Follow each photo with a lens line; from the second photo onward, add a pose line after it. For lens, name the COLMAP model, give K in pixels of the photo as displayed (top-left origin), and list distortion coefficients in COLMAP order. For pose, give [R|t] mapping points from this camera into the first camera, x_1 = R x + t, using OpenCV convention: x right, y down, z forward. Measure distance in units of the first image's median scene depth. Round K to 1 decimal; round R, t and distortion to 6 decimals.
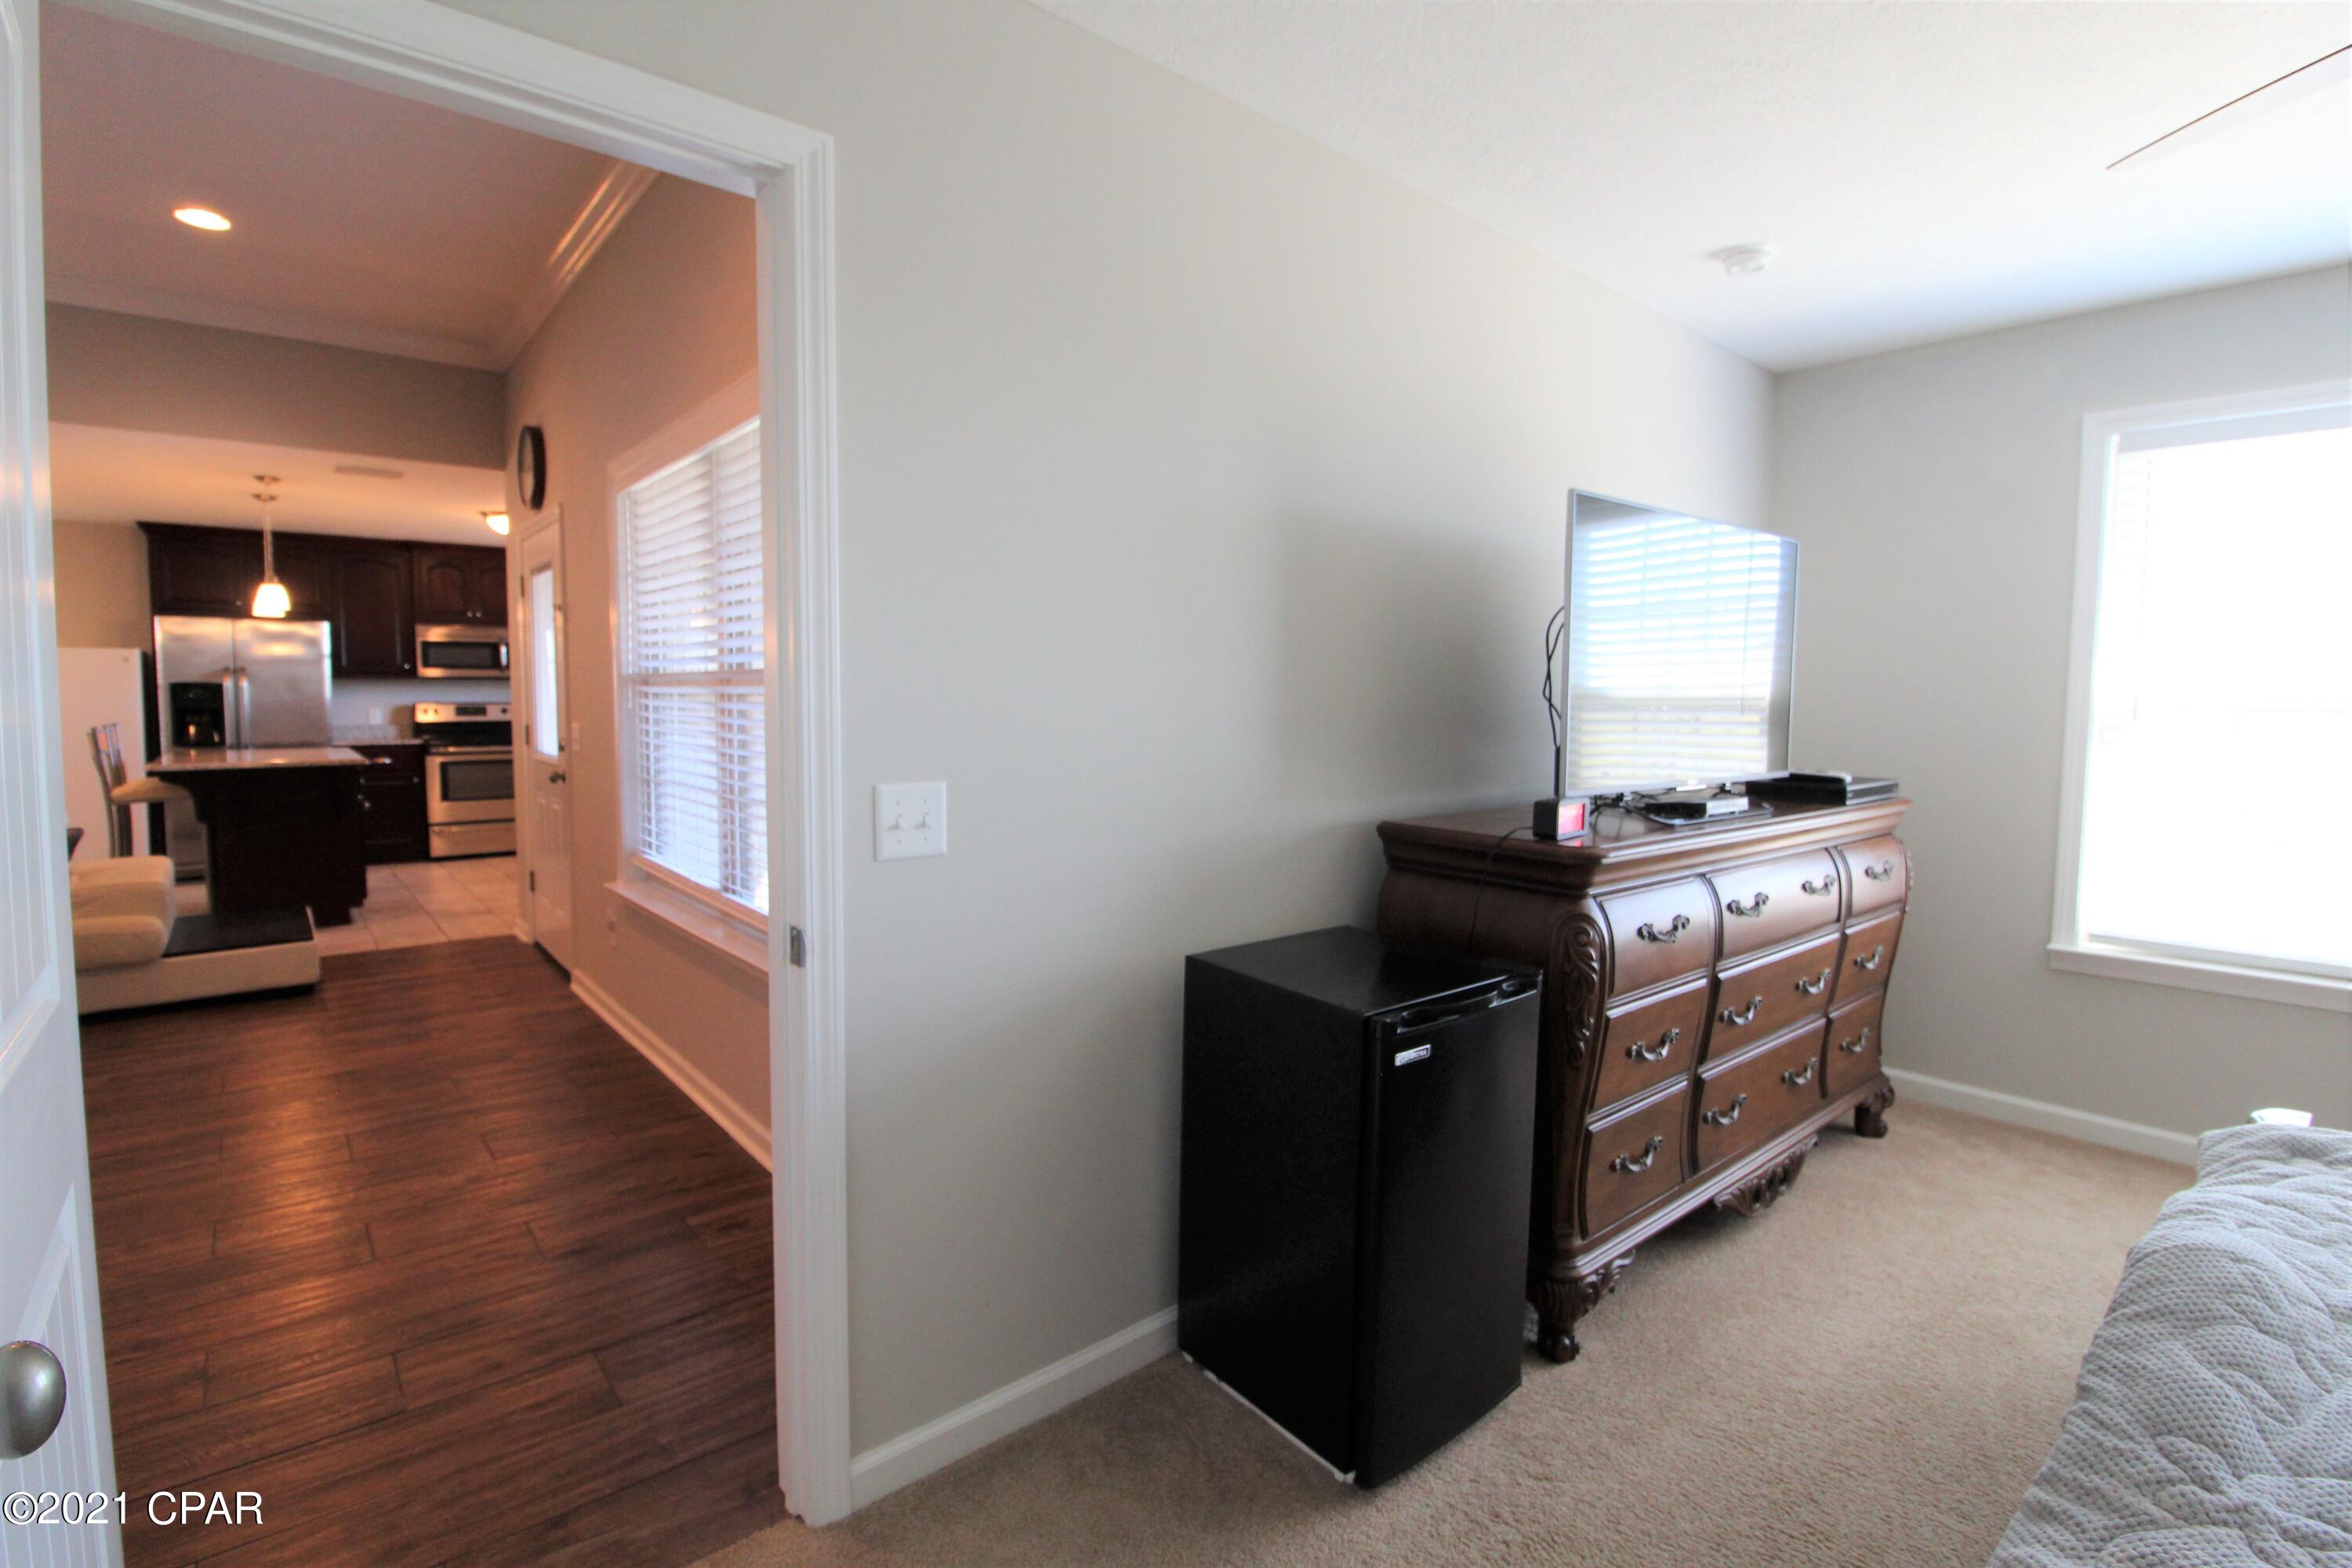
lens RADIAL K [[1086.8, 0, 1169.1], [0, 1086.8, 787.0], [0, 0, 1]] dist [-0.006924, -0.007275]
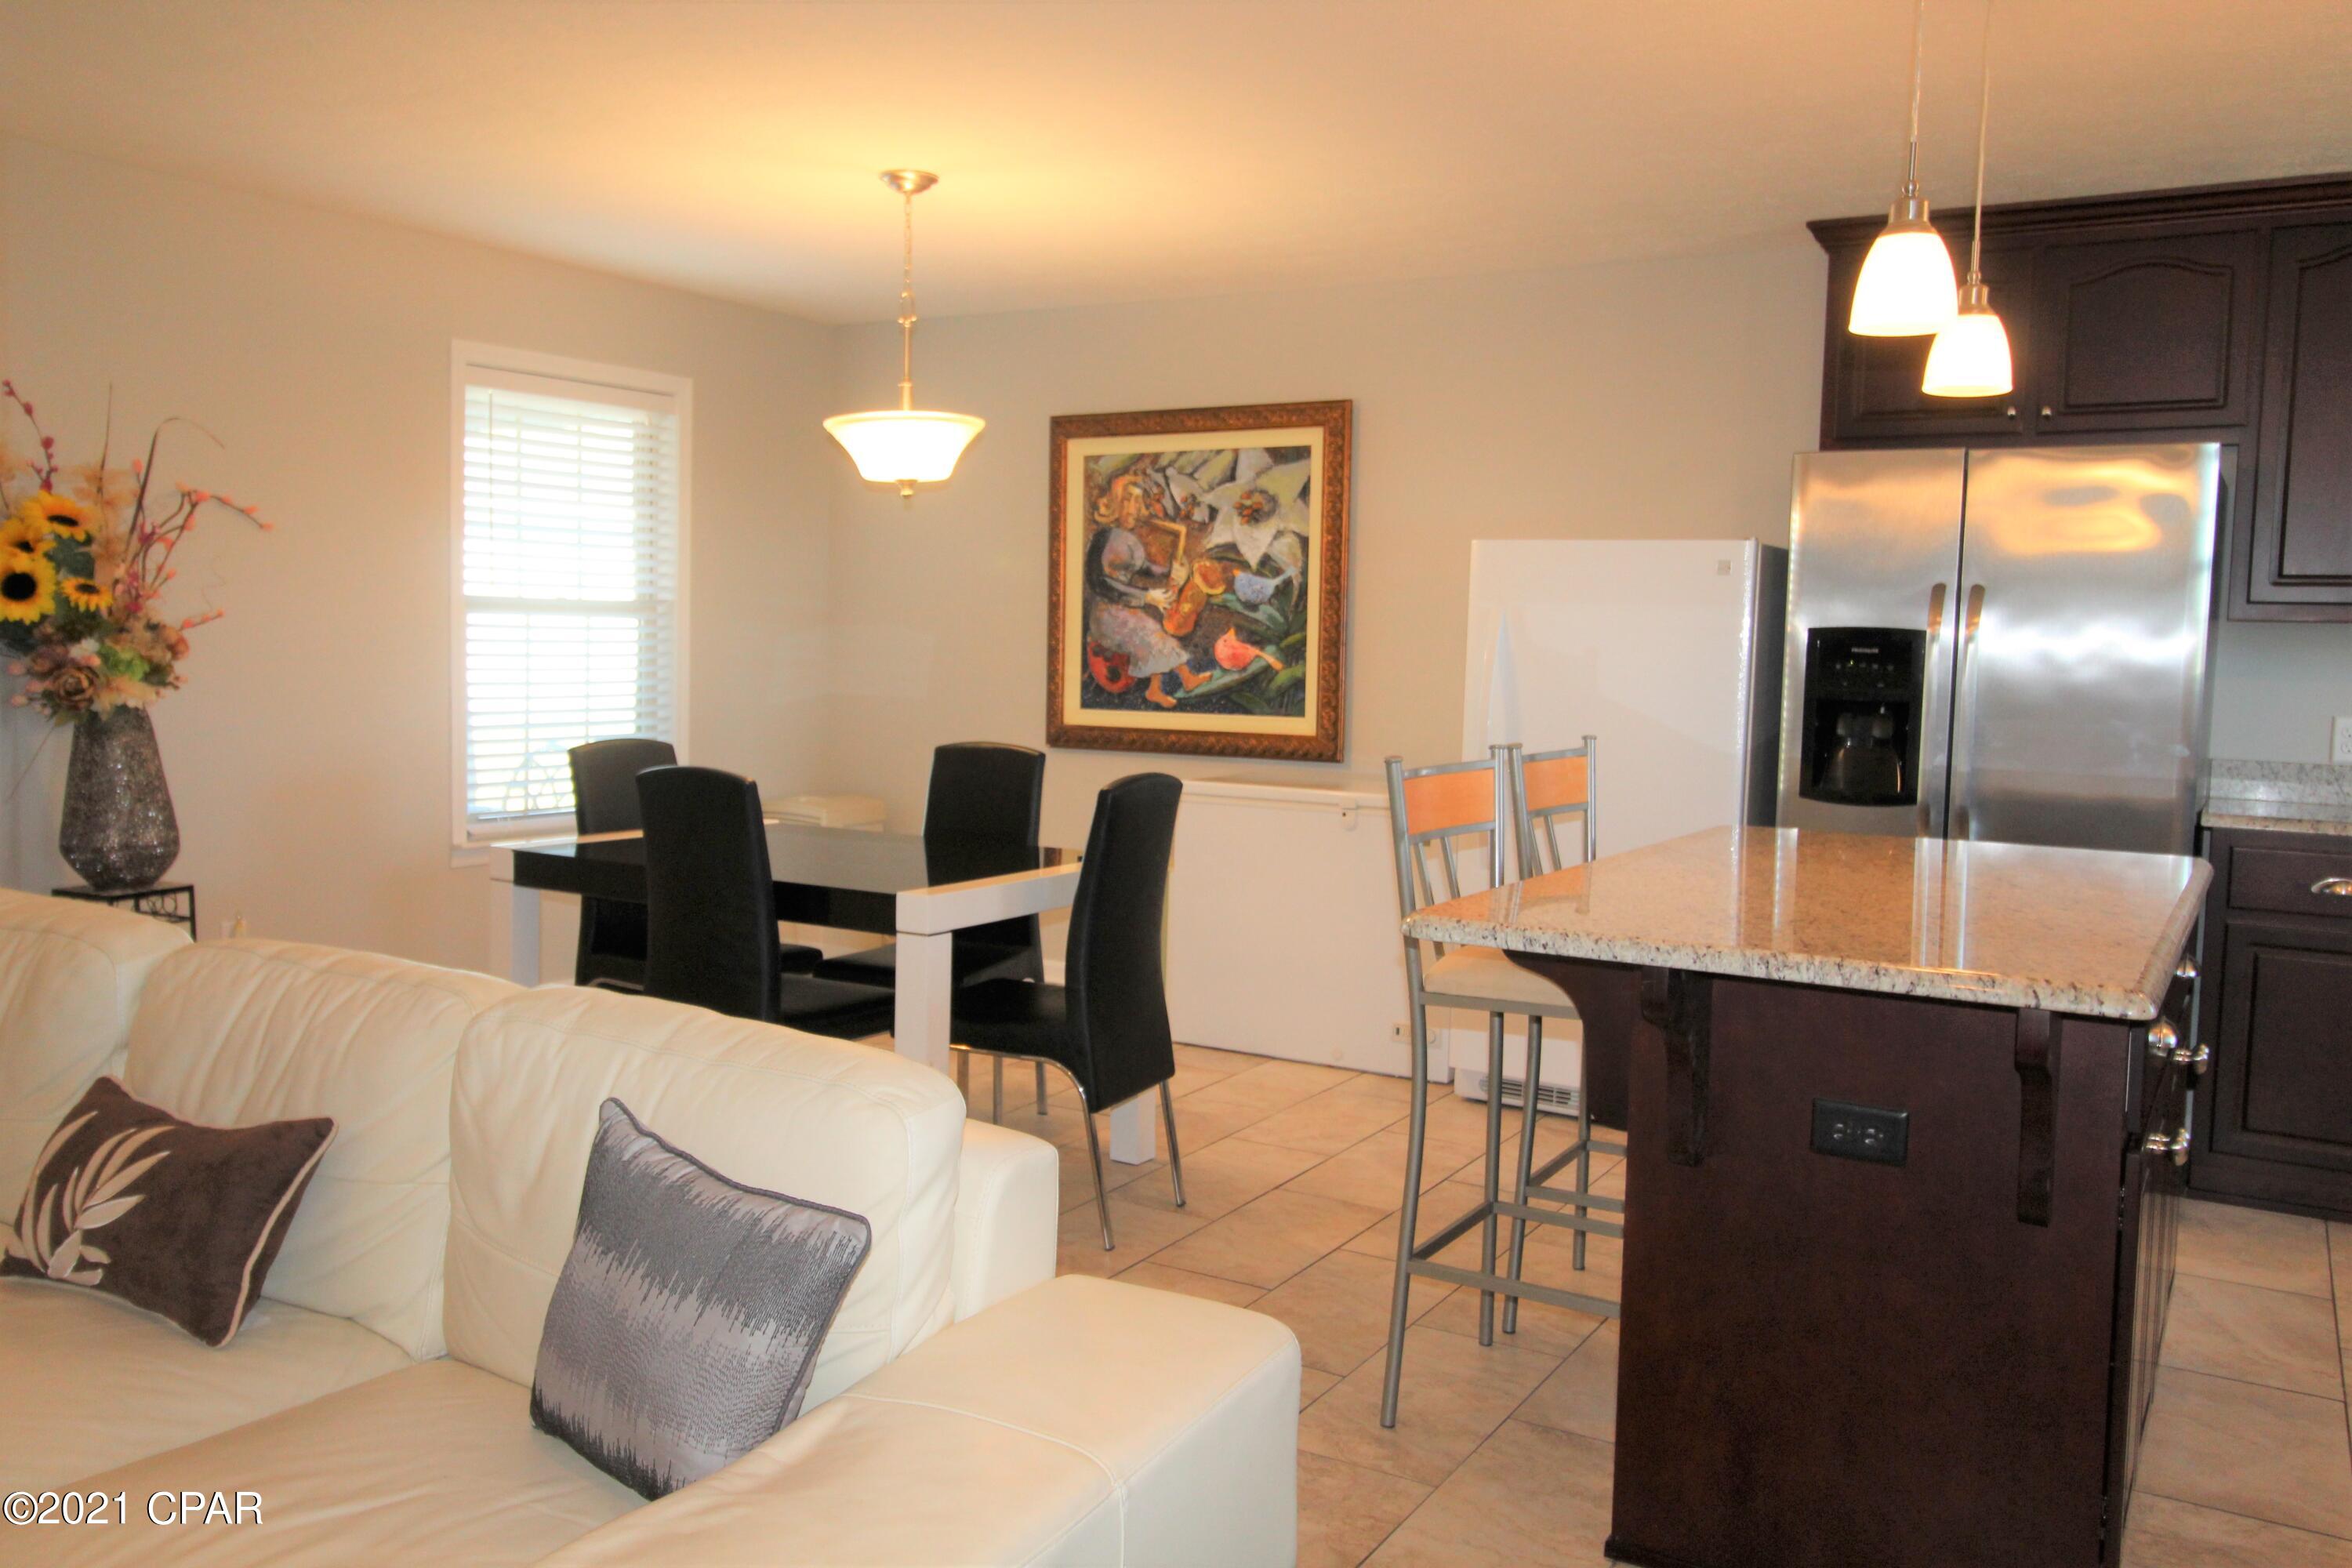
lens RADIAL K [[1846.6, 0, 1161.3], [0, 1846.6, 760.8], [0, 0, 1]] dist [0.009172, 0.005185]
pose [[0.320947, 0.068902, -0.944588, -0.382424], [-0.104546, 0.993833, 0.036972, -0.050640], [0.941309, 0.086887, 0.326171, 0.569816]]
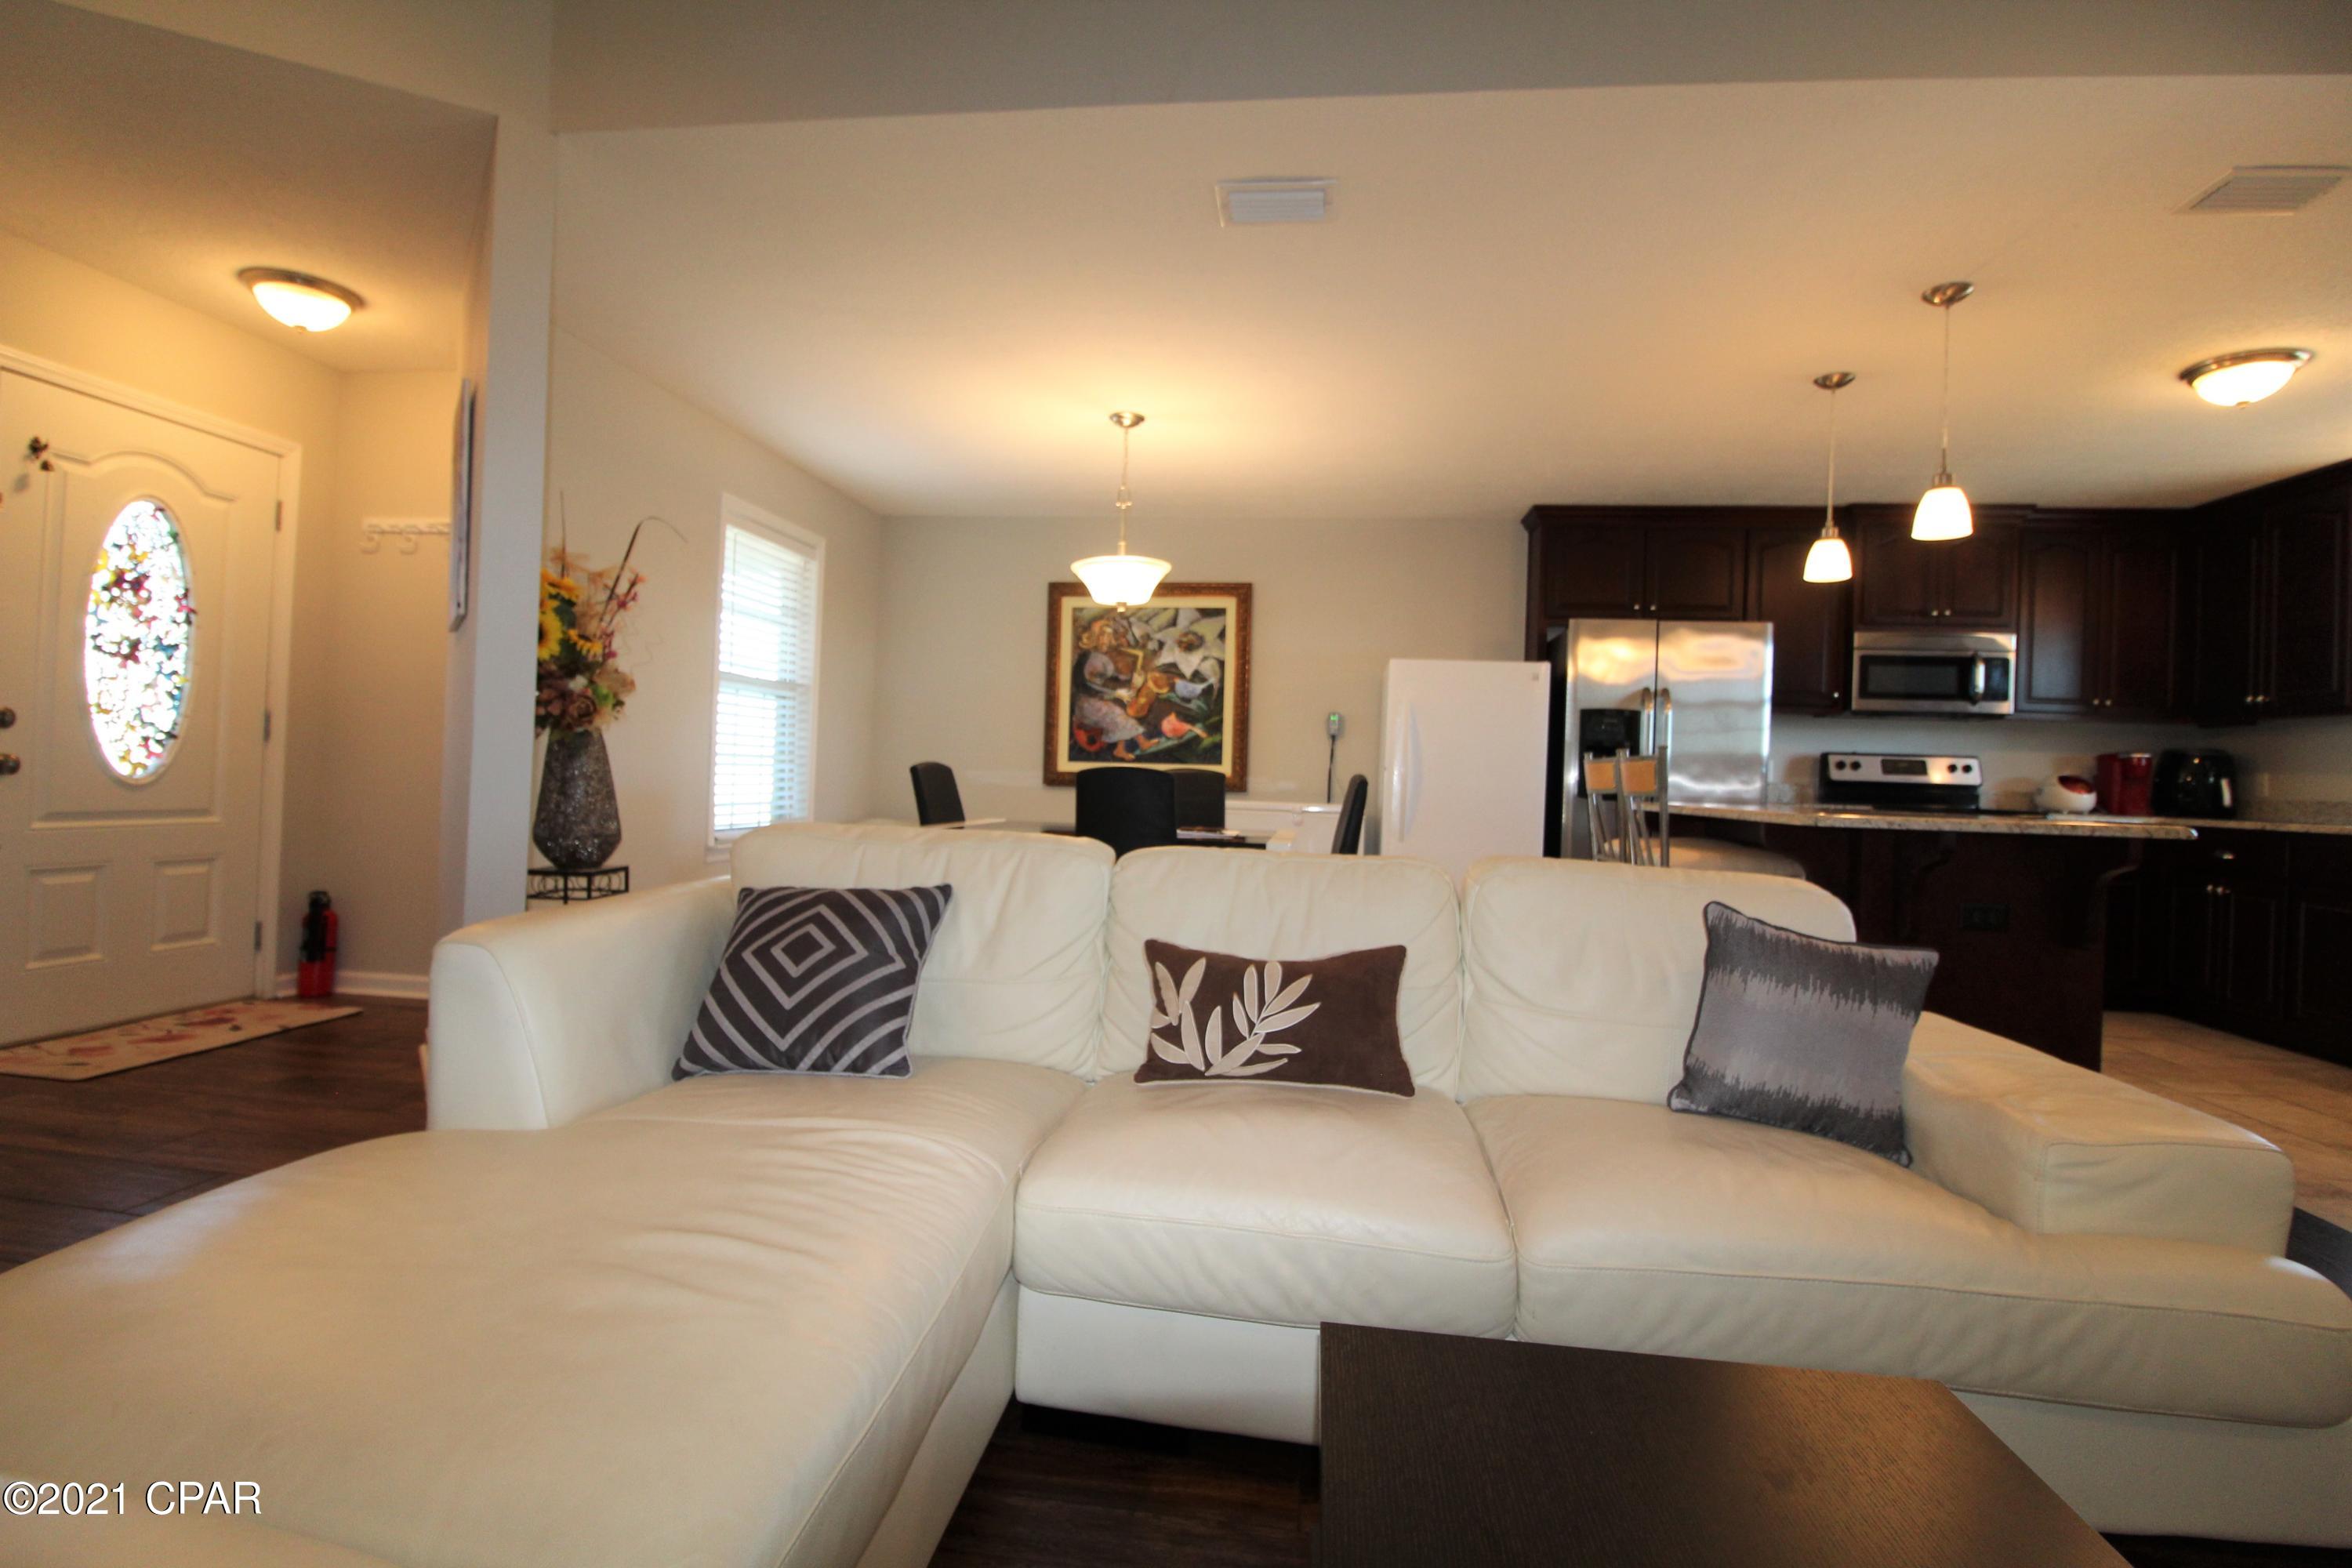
lens RADIAL K [[1086.8, 0, 1169.3], [0, 1086.8, 771.4], [0, 0, 1]] dist [-0.006924, -0.007275]
pose [[0.665303, 0.017848, -0.746360, -0.557348], [-0.096110, 0.993443, -0.061916, 0.015881], [0.740361, 0.112926, 0.662656, 0.309977]]
